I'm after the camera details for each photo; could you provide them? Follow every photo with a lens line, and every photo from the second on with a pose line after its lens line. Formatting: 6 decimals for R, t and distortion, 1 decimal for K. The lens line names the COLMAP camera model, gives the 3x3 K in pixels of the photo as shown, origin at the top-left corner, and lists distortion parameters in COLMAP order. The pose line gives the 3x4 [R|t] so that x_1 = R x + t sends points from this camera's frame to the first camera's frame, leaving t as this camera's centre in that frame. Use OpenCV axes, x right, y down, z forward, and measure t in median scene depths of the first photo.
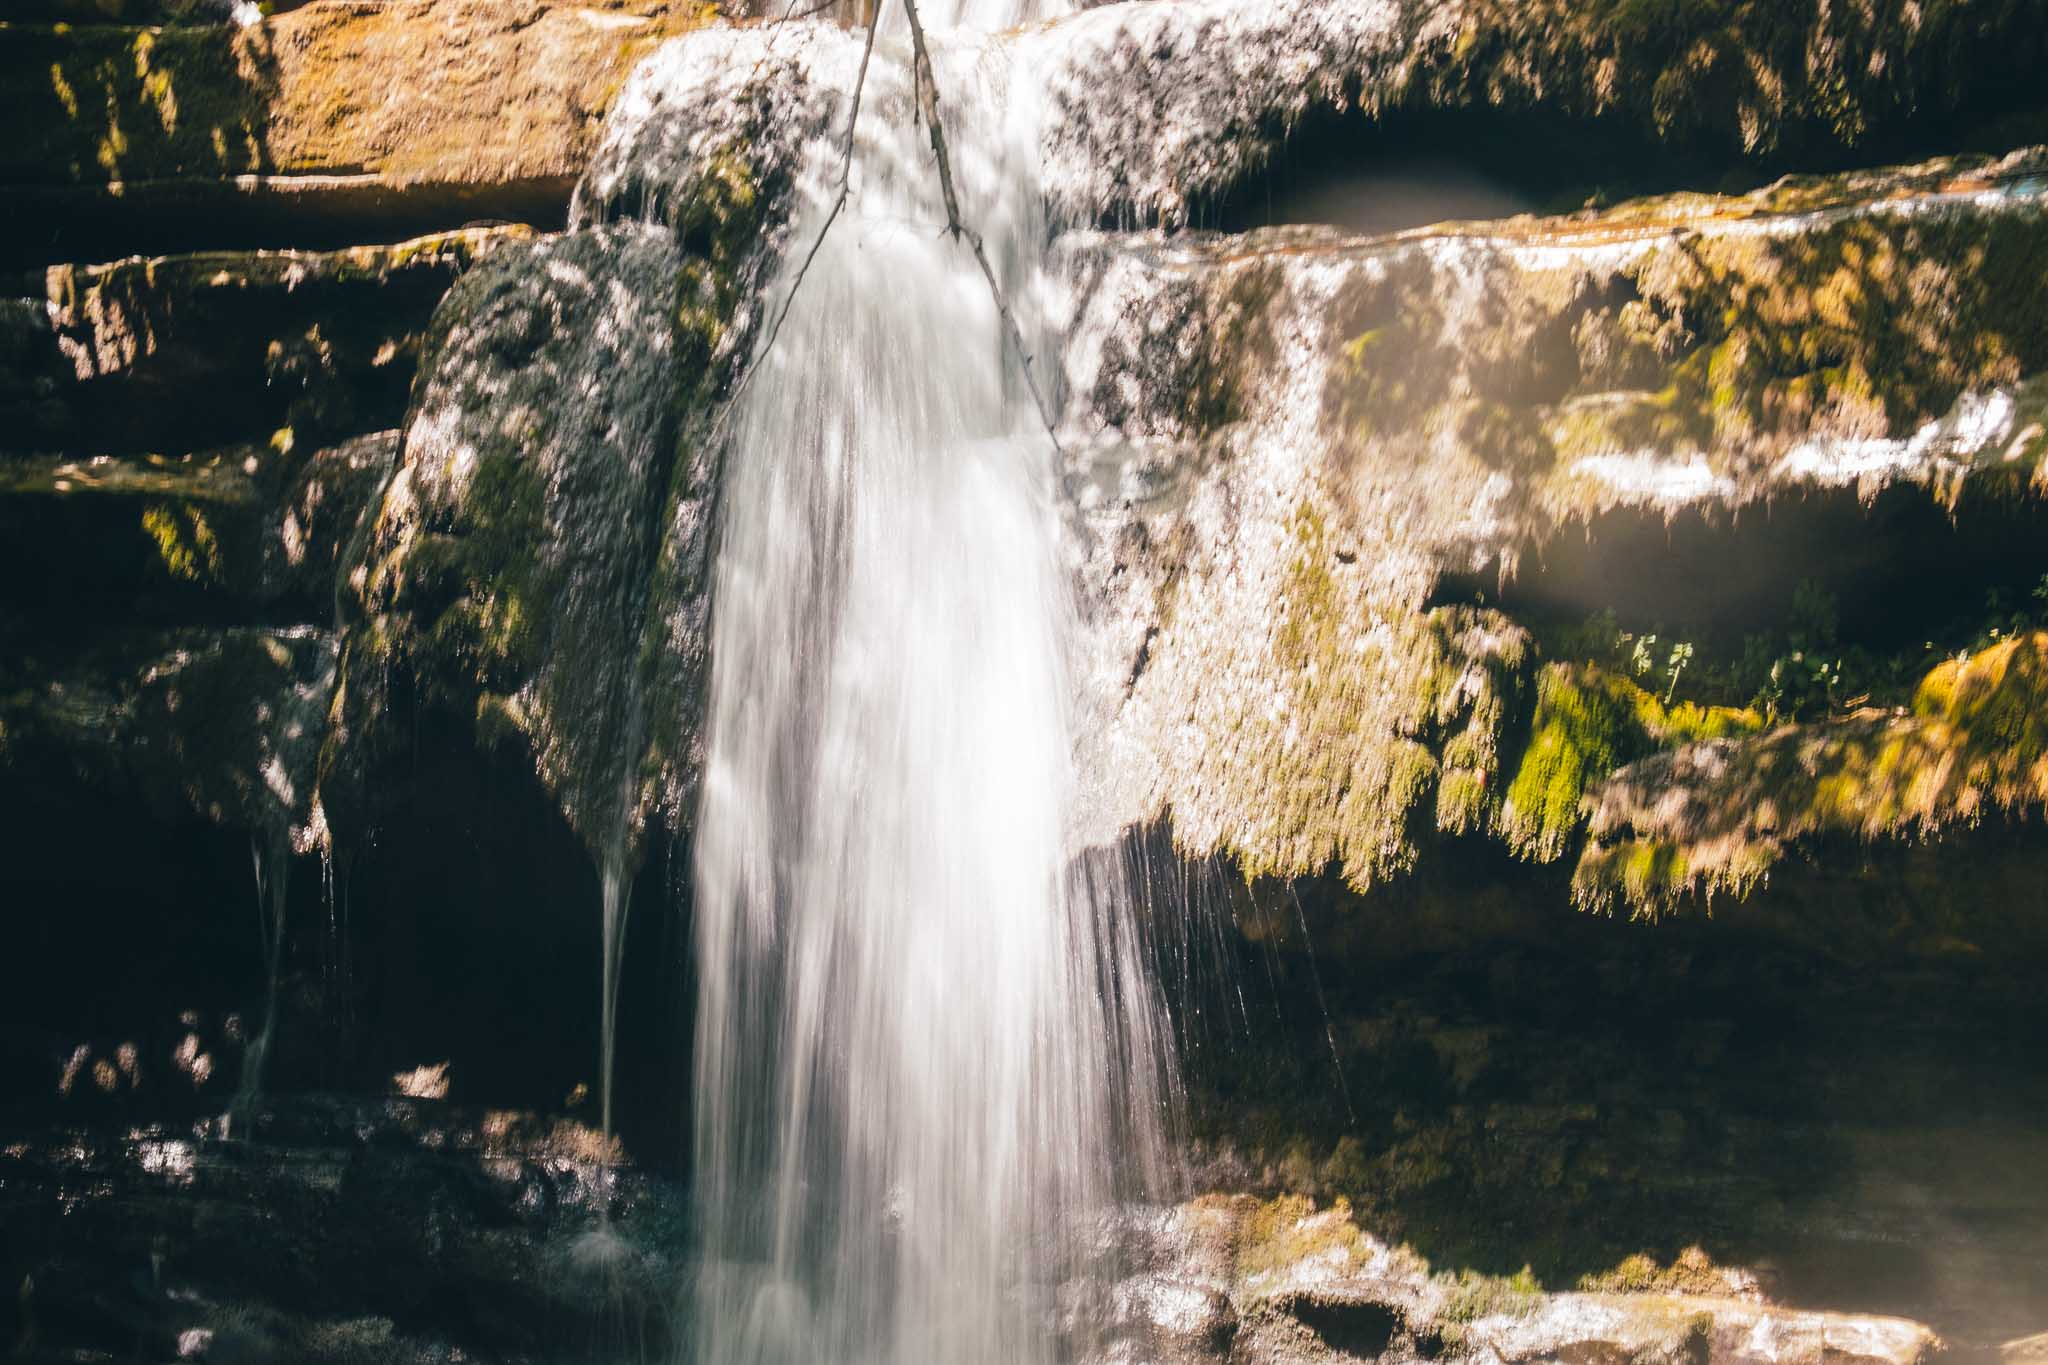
lens RADIAL K [[4603.5, 0, 1023.6], [0, 4603.5, 681.8], [0, 0, 1]] dist [0.054212, 0.000000]
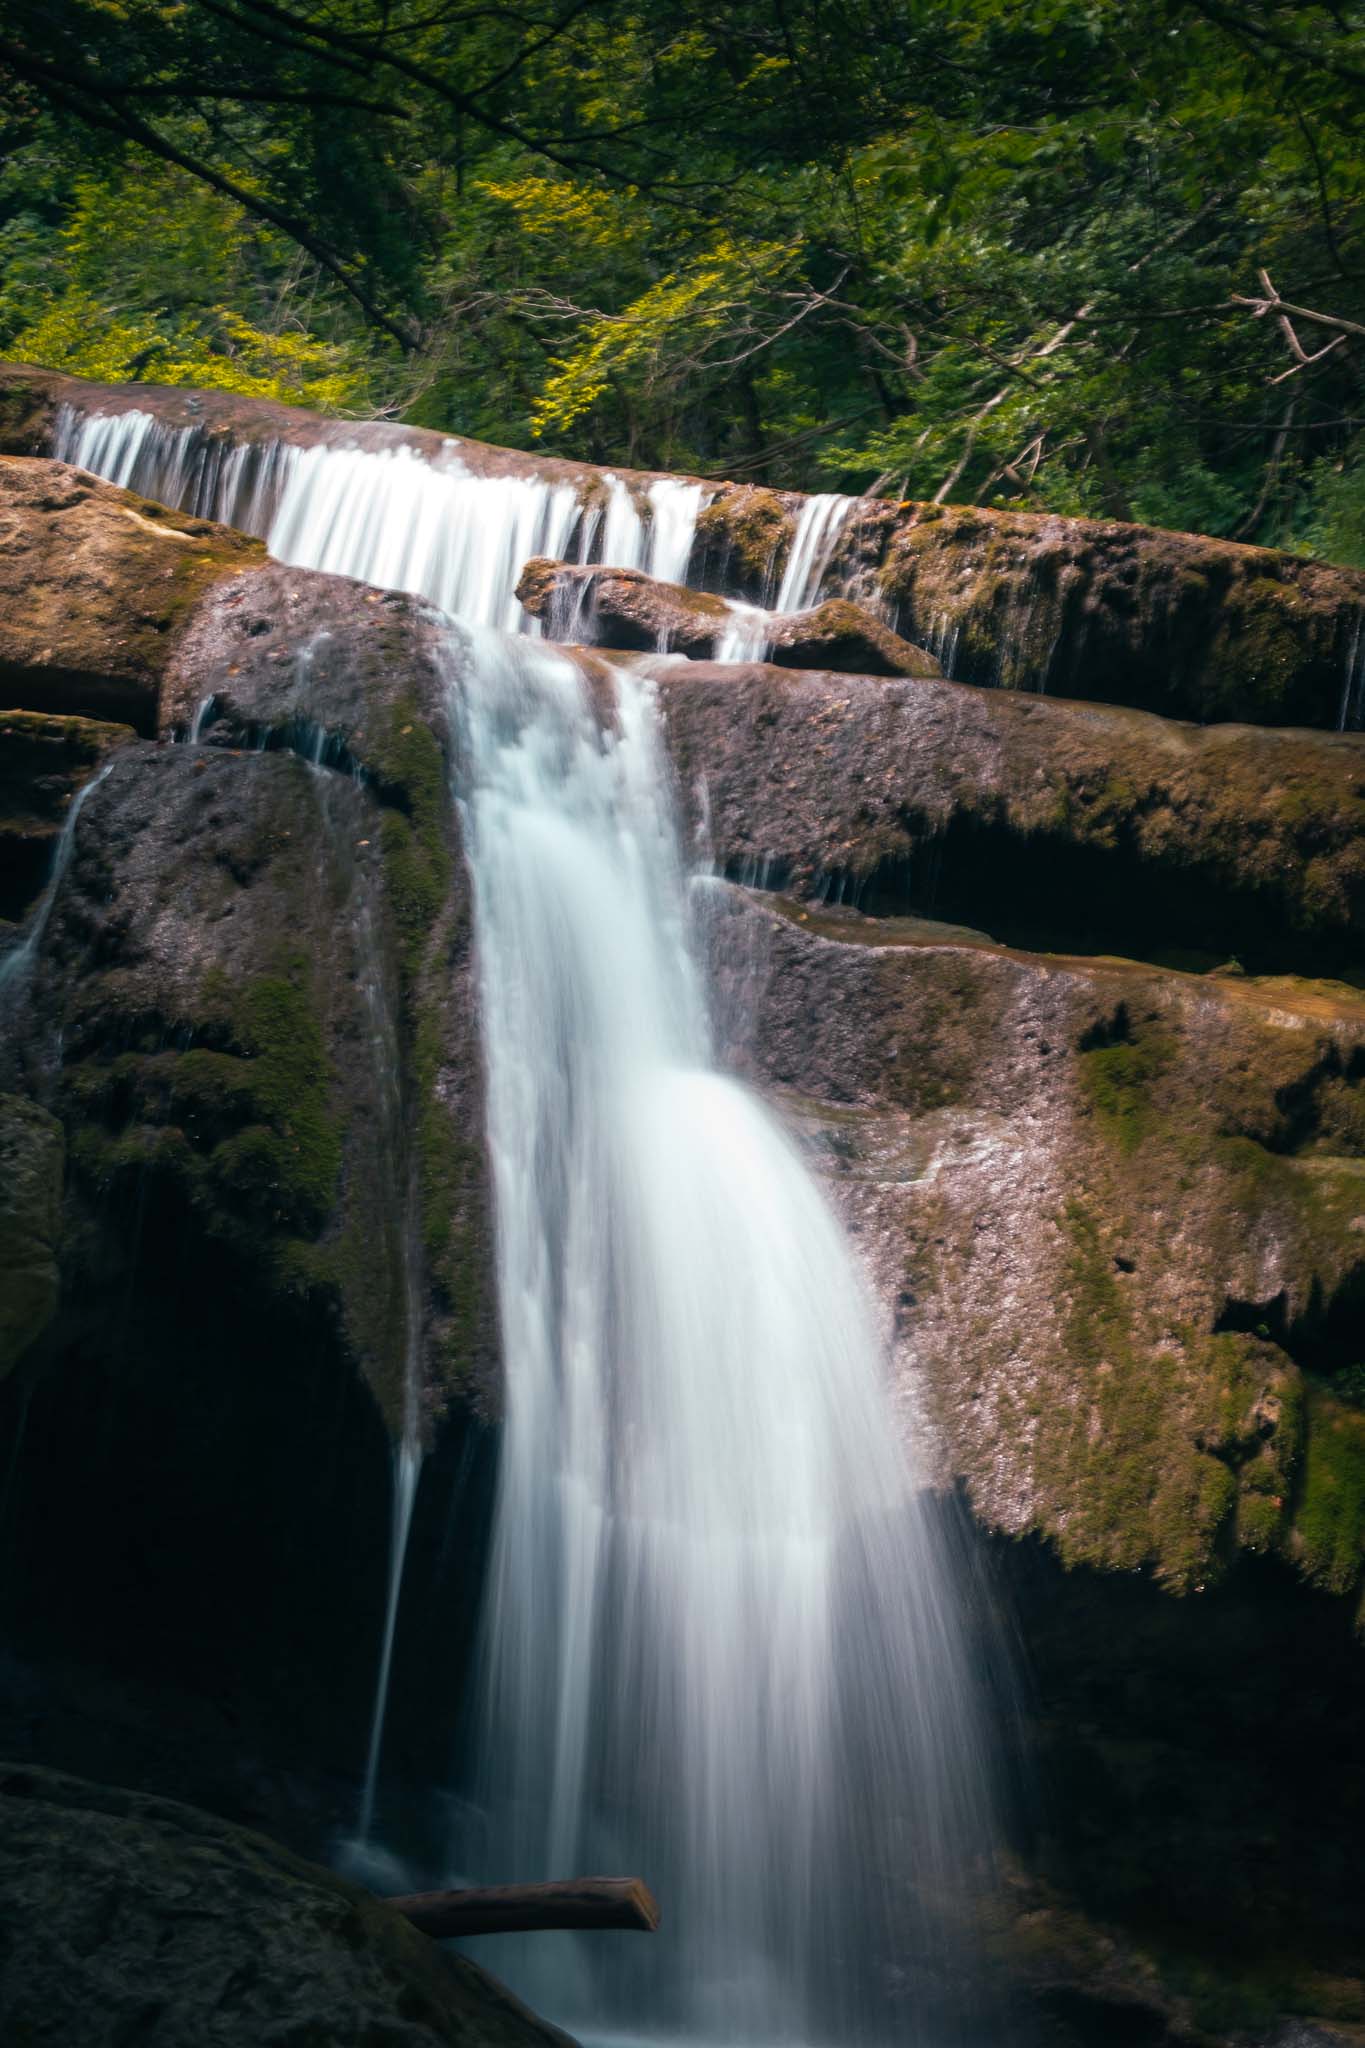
lens RADIAL K [[4594.4, 0, 727.7], [0, 4594.4, 1017.4], [0, 0, 1]] dist [0.019212, 0.000000]
pose [[0.825990, 0.210499, 0.522906, -0.552101], [-0.162956, 0.977218, -0.135978, 0.072946], [-0.539617, 0.027106, 0.841474, 0.192445]]
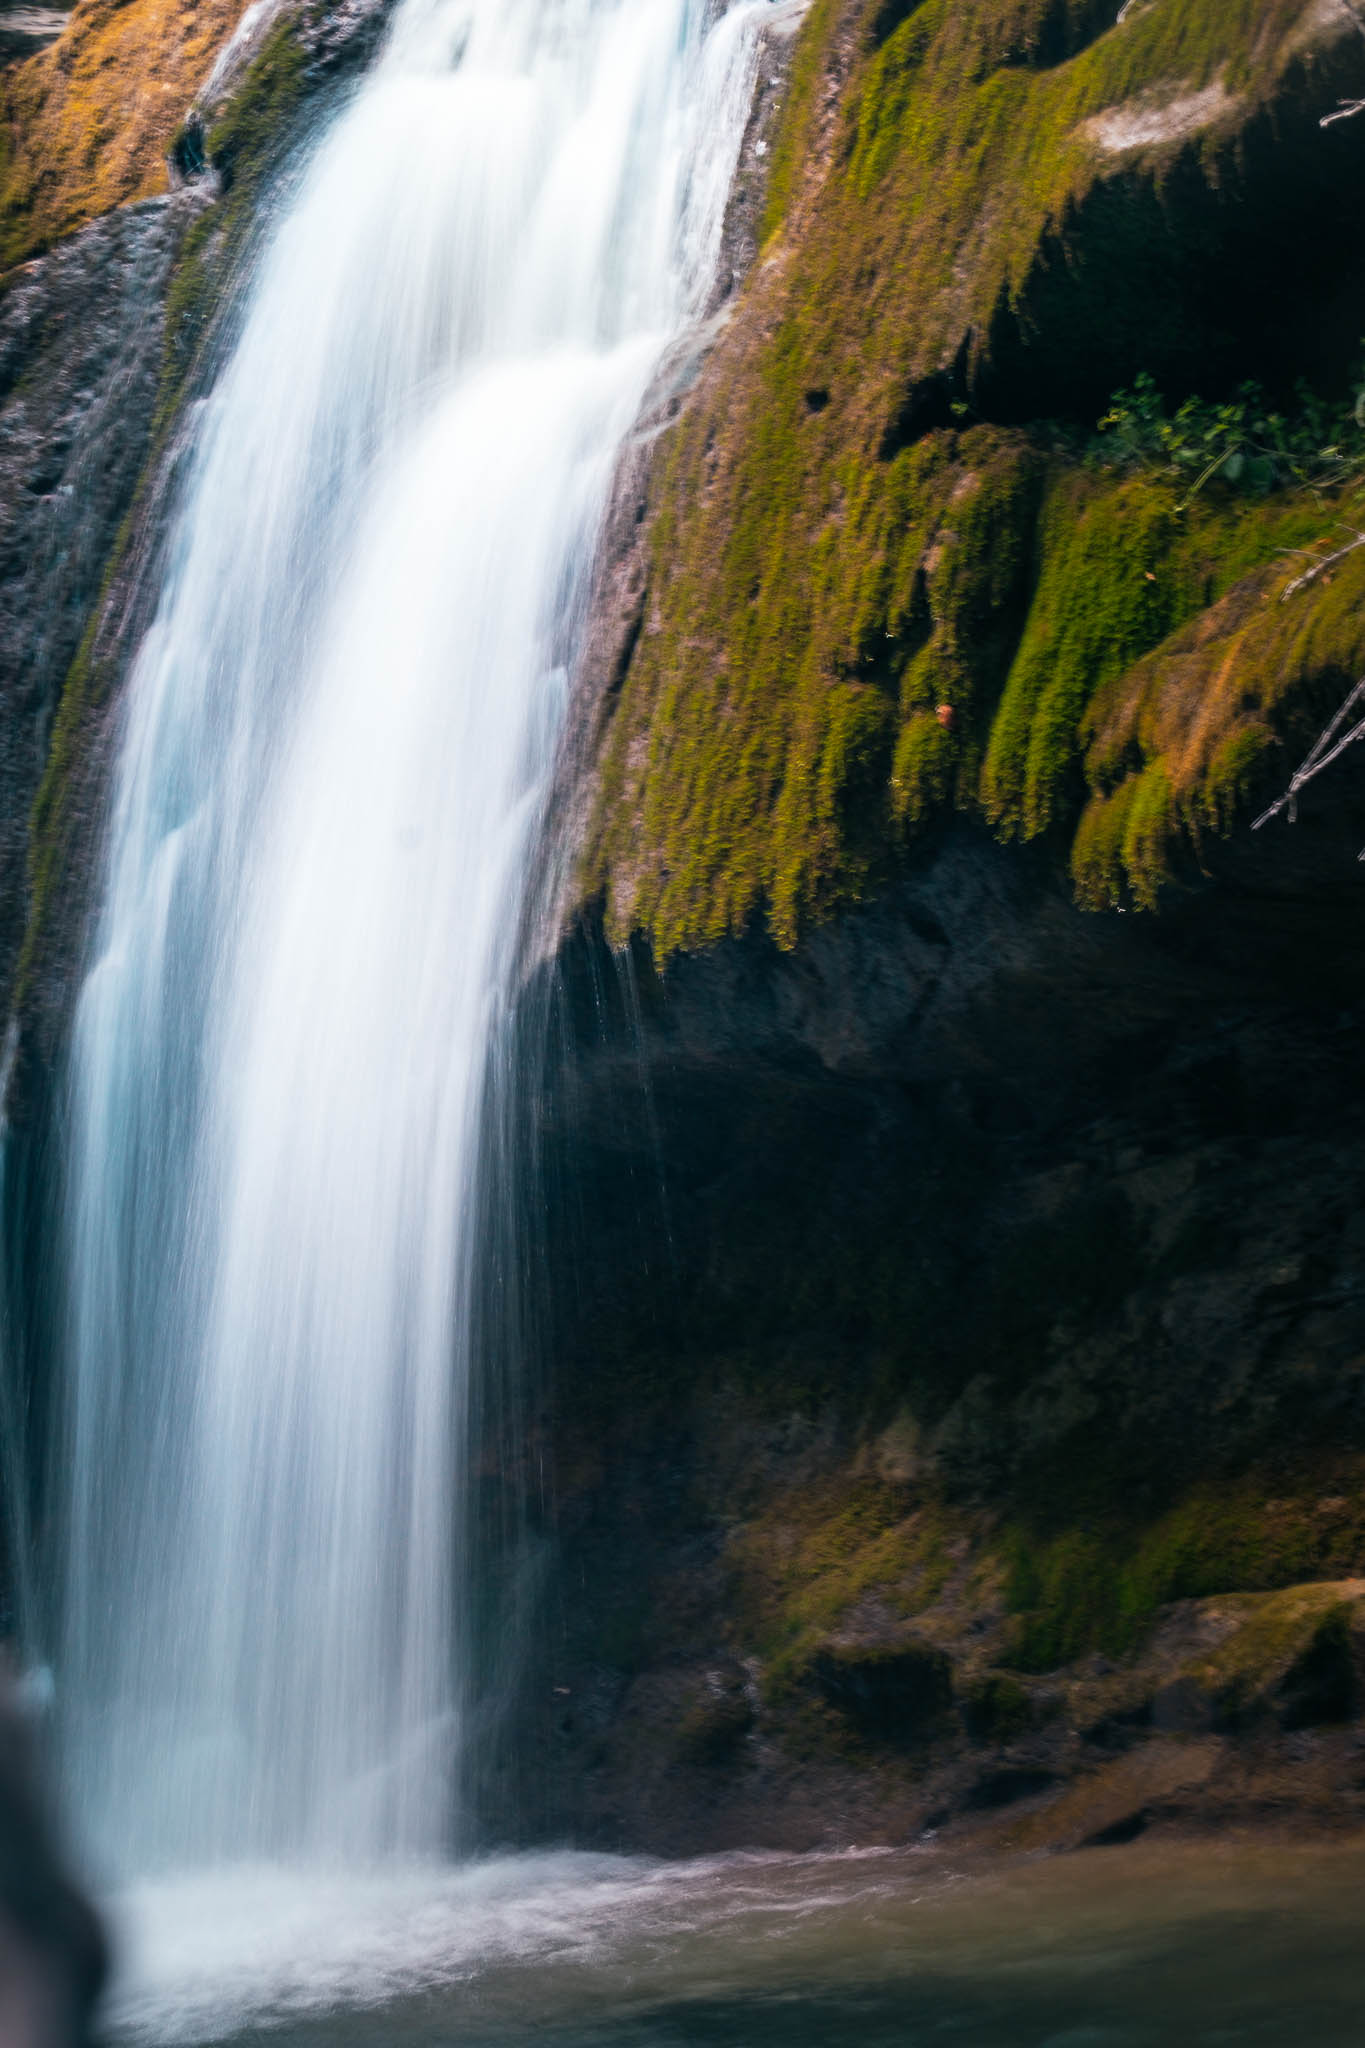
lens RADIAL K [[5298.0, 0, 683.3], [0, 5298.0, 1033.8], [0, 0, 1]] dist [0.075429, 0.000000]
pose [[0.850616, -0.171823, -0.496919, 0.381564], [0.165944, 0.984523, -0.056365, 0.088875], [0.498913, -0.034515, 0.865964, 0.407994]]
